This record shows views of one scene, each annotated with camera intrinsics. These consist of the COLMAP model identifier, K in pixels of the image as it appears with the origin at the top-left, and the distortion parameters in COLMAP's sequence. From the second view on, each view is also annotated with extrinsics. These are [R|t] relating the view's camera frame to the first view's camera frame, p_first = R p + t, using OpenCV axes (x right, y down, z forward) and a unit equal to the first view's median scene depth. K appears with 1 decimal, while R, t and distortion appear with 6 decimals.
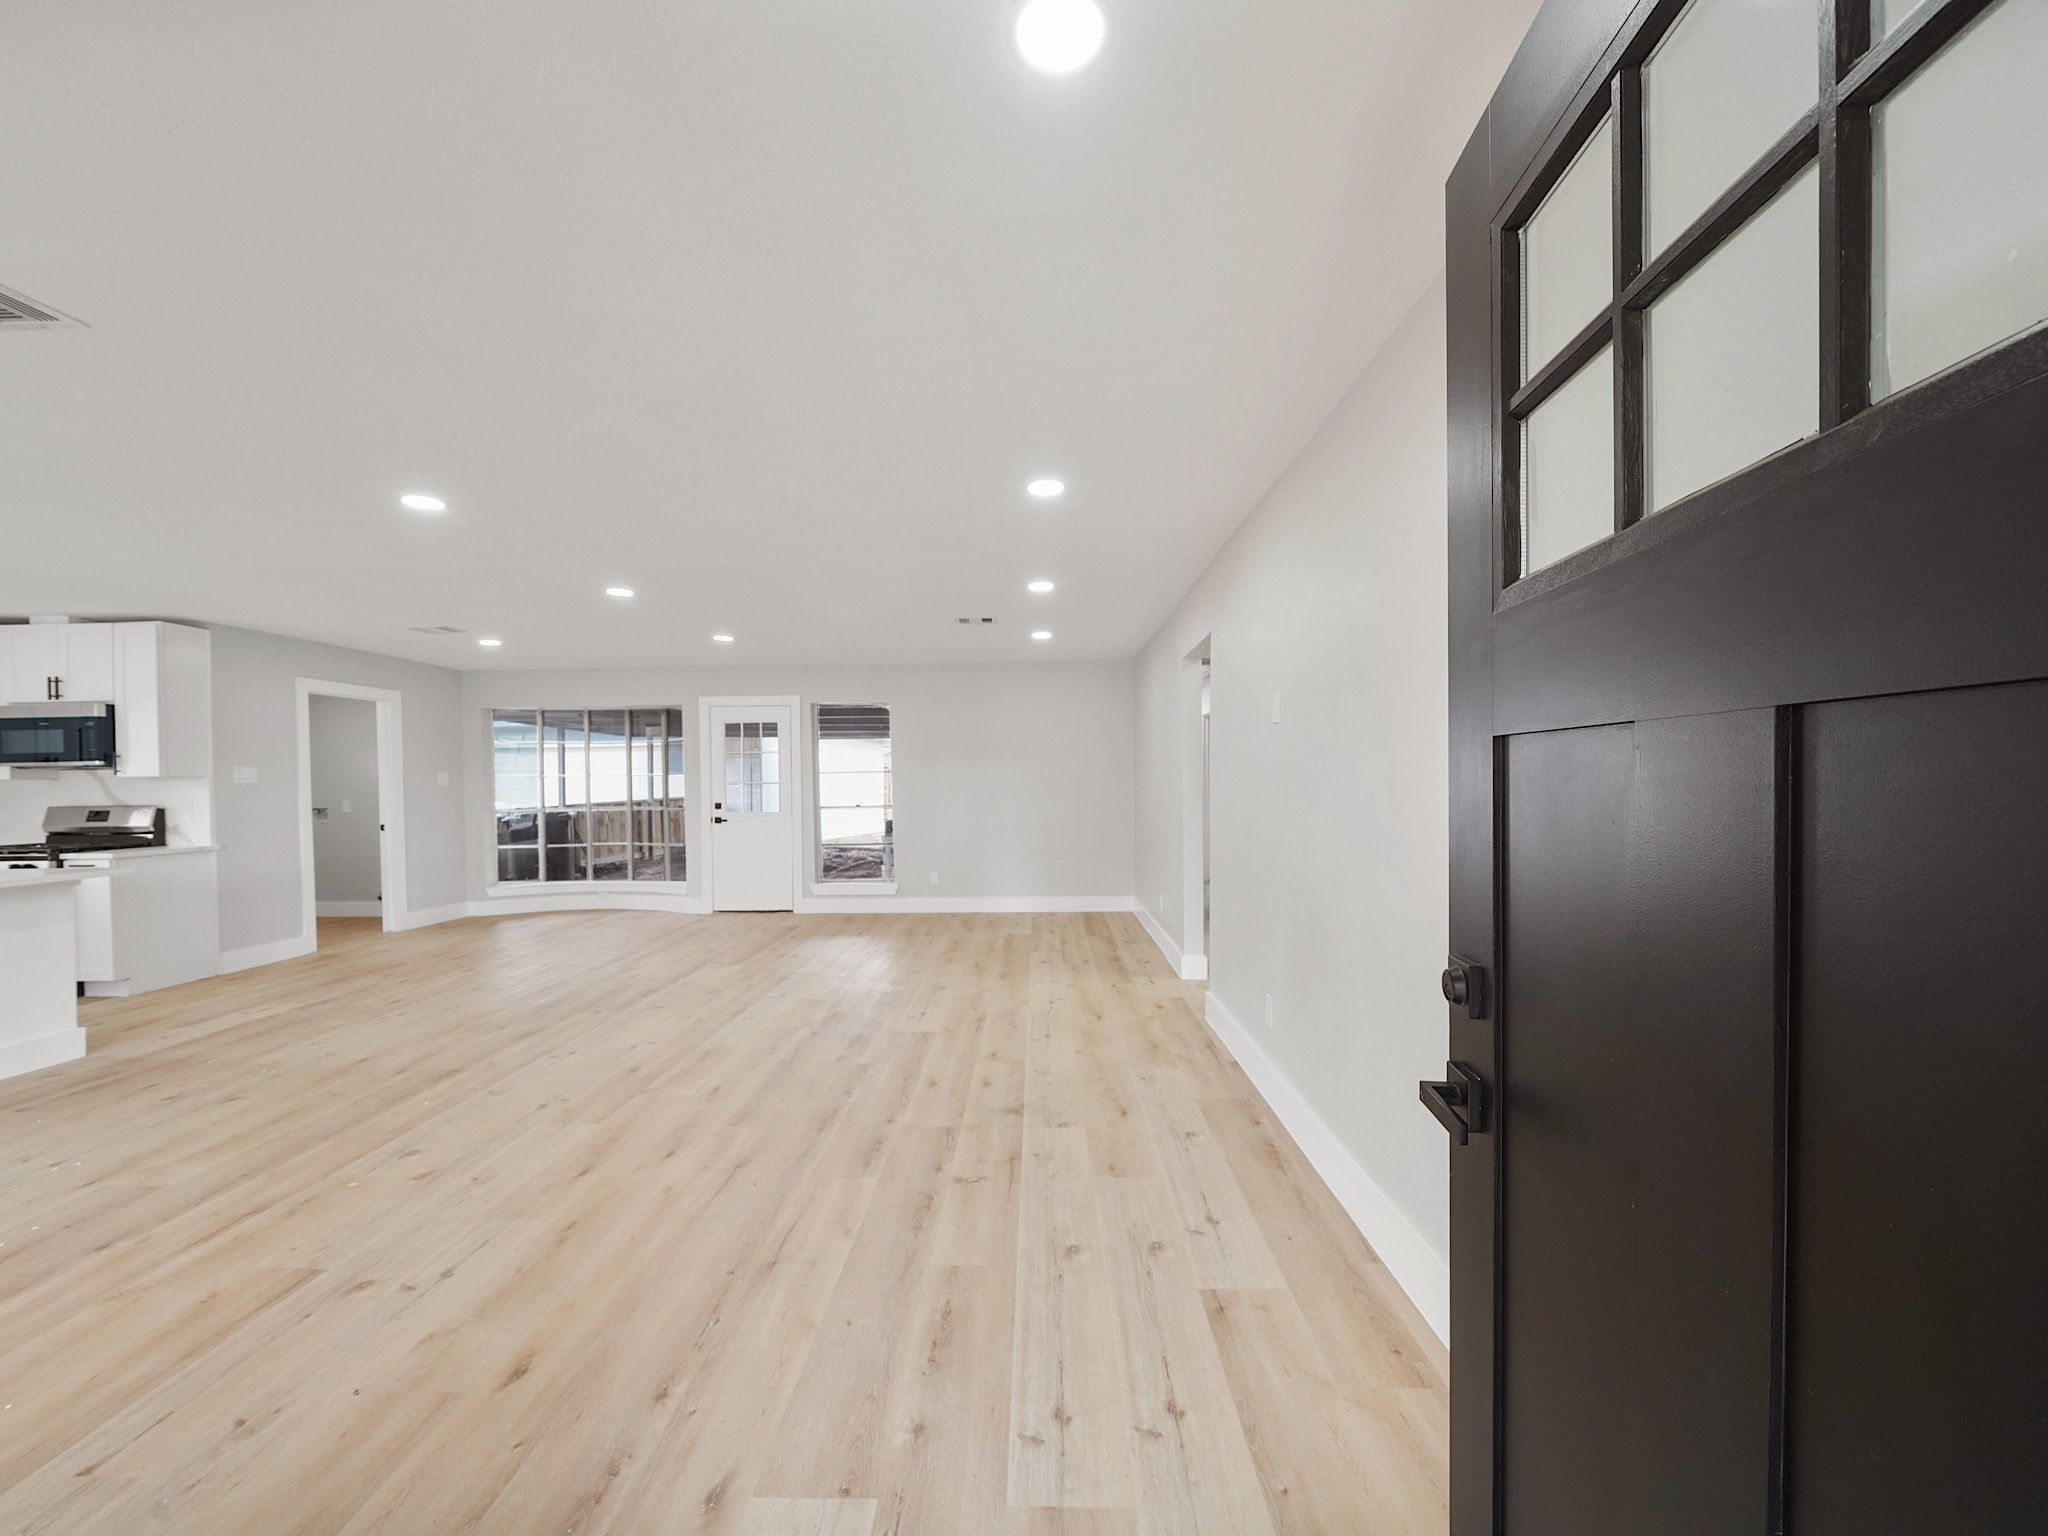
lens RADIAL K [[792.9, 0, 1031.9], [0, 792.9, 789.8], [0, 0, 1]] dist [-0.007349, -0.000423]
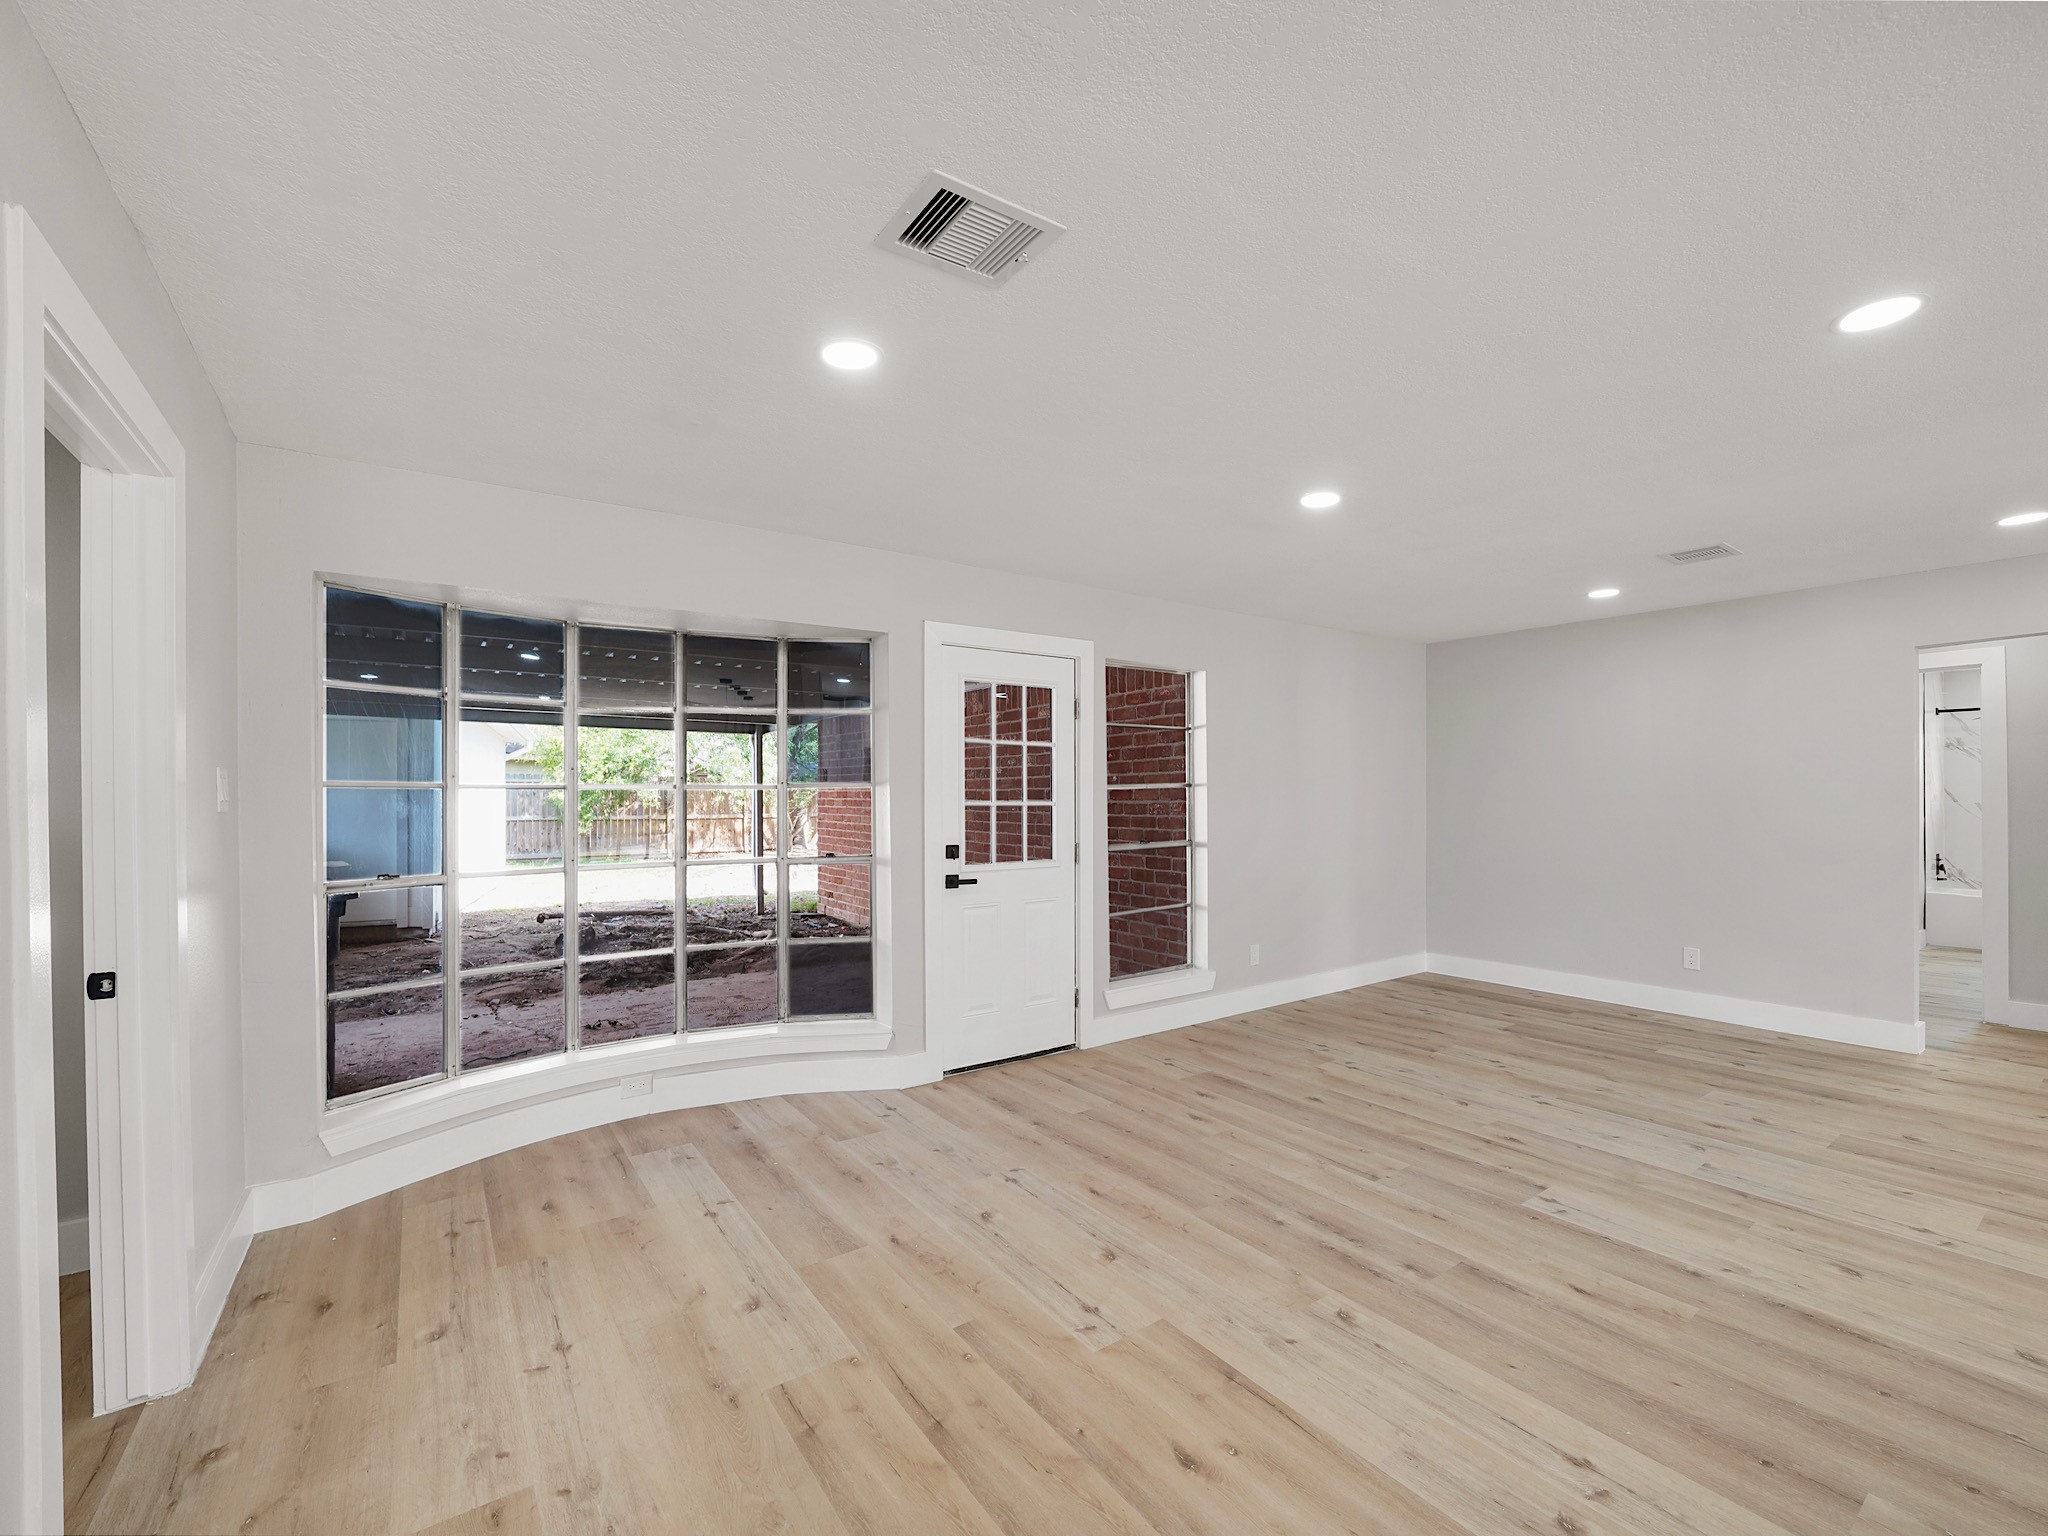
lens RADIAL K [[858.1, 0, 1033.7], [0, 858.1, 770.6], [0, 0, 1]] dist [-0.012859, 0.000315]
pose [[0.807513, 0.024133, 0.589355, -1.057740], [0.004705, 0.998867, -0.047348, -0.005329], [-0.589830, 0.041007, 0.806485, 0.872731]]
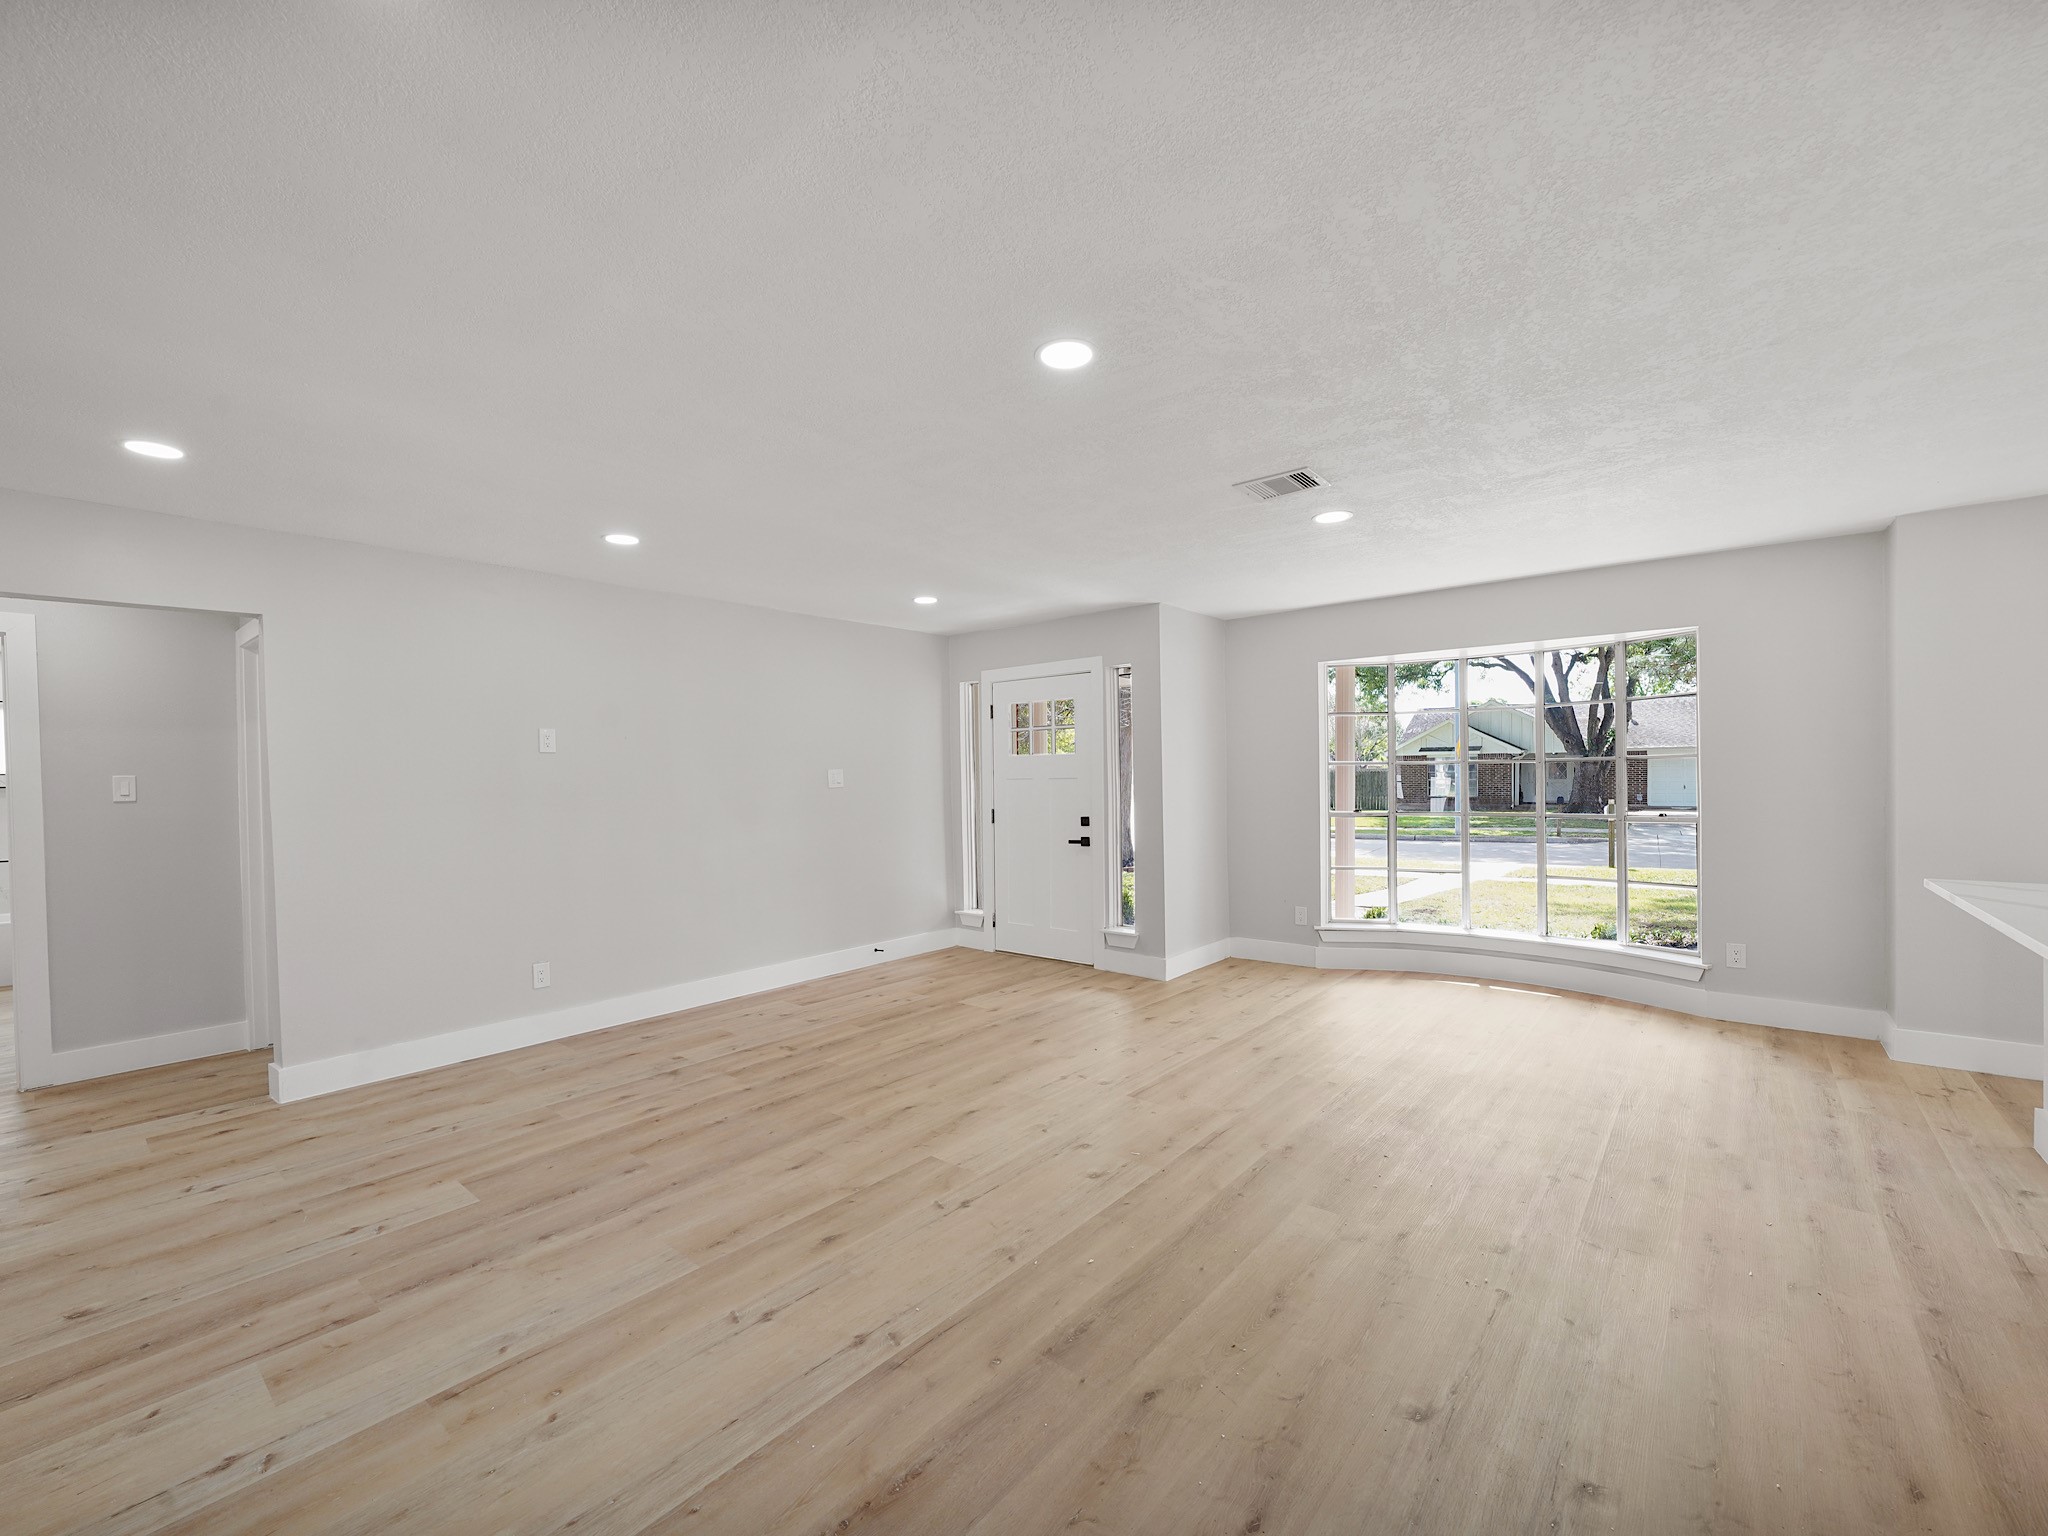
lens RADIAL K [[858.1, 0, 1014.0], [0, 858.1, 781.9], [0, 0, 1]] dist [-0.012859, 0.000315]
pose [[-0.770035, 0.020722, 0.637665, -0.770730], [0.032535, 0.999447, 0.006810, -0.010879], [-0.637172, 0.025990, -0.770284, 1.030614]]
